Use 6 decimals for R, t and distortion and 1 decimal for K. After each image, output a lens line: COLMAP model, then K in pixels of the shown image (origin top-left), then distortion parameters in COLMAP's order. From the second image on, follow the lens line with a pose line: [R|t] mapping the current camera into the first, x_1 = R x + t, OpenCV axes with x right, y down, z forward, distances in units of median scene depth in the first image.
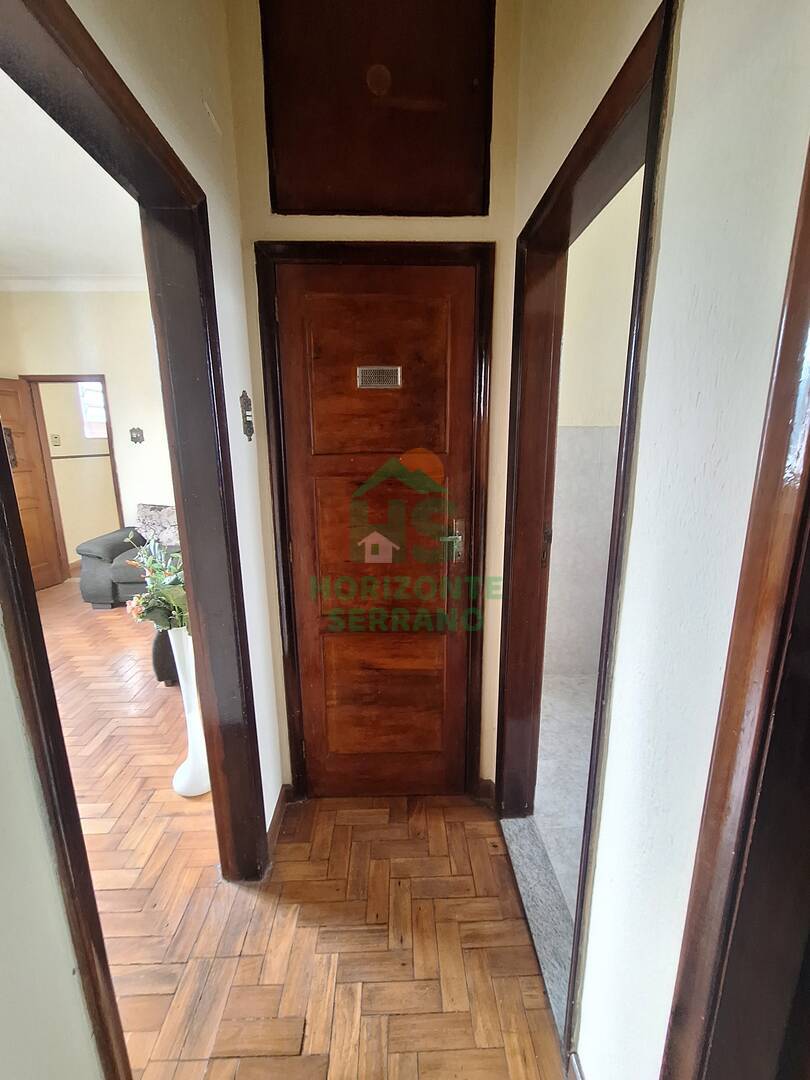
lens RADIAL K [[430.7, 0, 394.2], [0, 430.7, 541.2], [0, 0, 1]] dist [-0.009590, 0.001581]
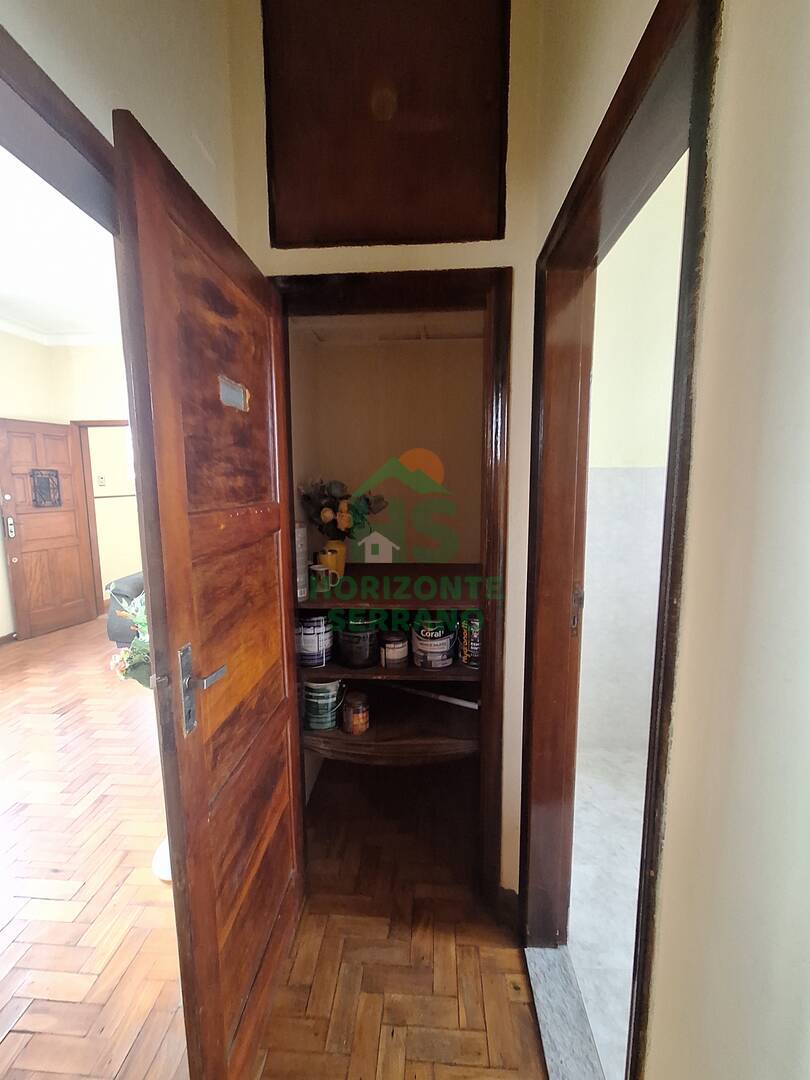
lens RADIAL K [[430.7, 0, 394.2], [0, 430.7, 545.0], [0, 0, 1]] dist [-0.009590, 0.001581]
pose [[0.996228, 0.009887, -0.086213, 0.057783], [-0.016607, 0.996847, -0.077589, -0.035108], [0.085174, 0.078729, 0.993251, 0.108172]]
